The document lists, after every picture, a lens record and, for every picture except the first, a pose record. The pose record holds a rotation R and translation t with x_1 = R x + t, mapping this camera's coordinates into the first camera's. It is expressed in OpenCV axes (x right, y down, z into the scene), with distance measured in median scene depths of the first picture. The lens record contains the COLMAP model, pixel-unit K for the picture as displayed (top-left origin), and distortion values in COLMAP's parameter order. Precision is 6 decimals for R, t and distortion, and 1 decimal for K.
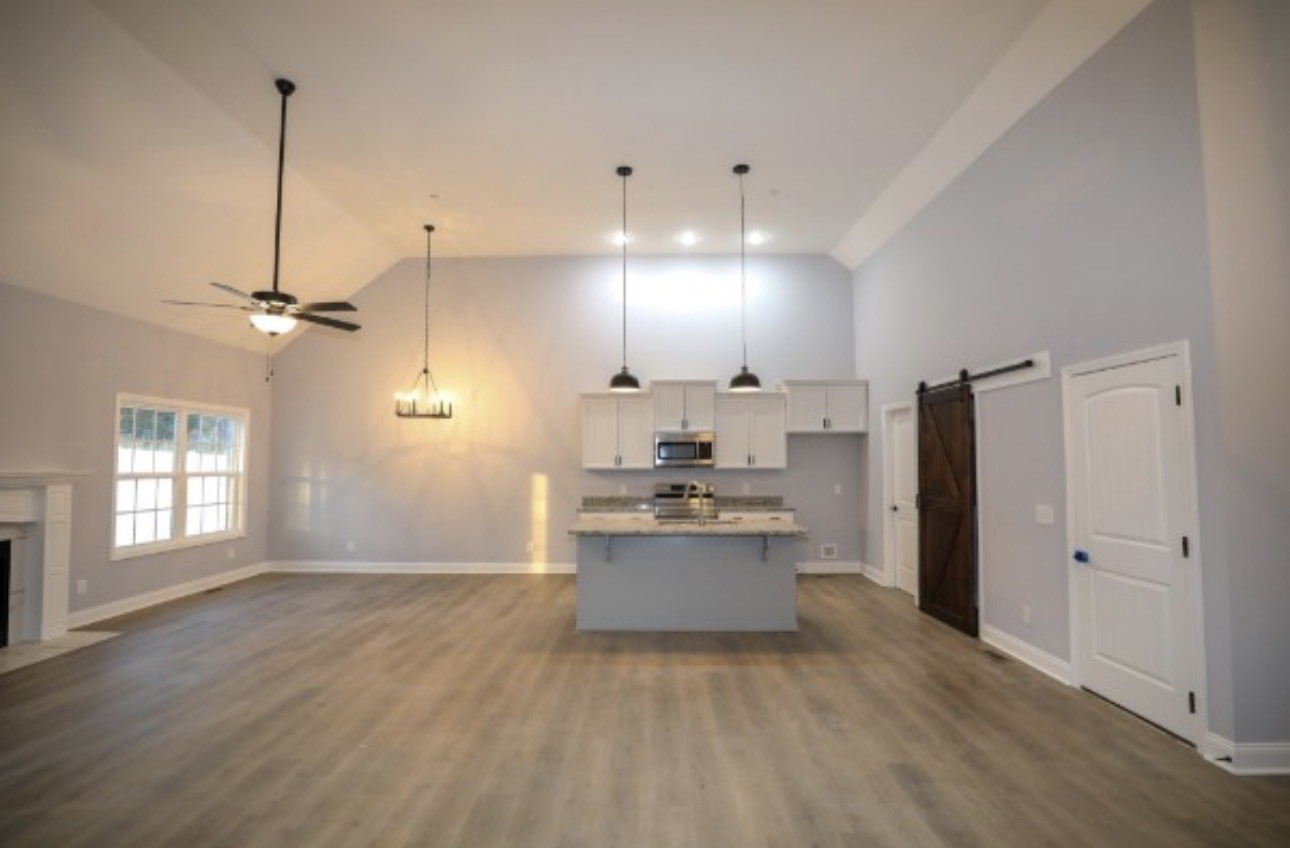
lens RADIAL K [[577.4, 0, 645.0], [0, 577.4, 424.0], [0, 0, 1]] dist [-0.022895, 0.000026]
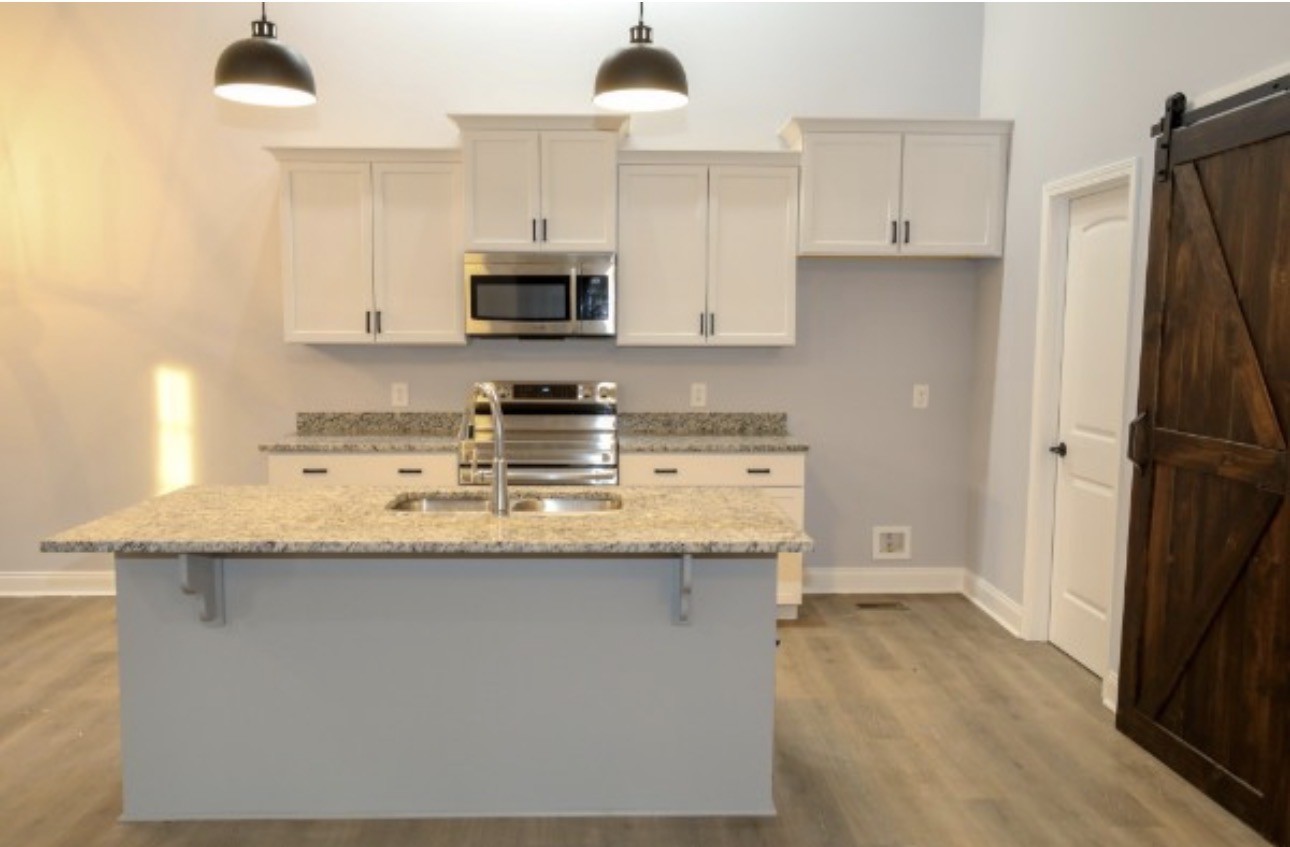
lens RADIAL K [[995.0, 0, 645.0], [0, 995.0, 423.5], [0, 0, 1]] dist [0.001336, 0.006133]
pose [[0.999198, 0.003618, 0.039887, 0.114504], [-0.009769, 0.987851, 0.155099, 0.024430], [-0.038841, -0.155364, 0.987093, 0.314653]]
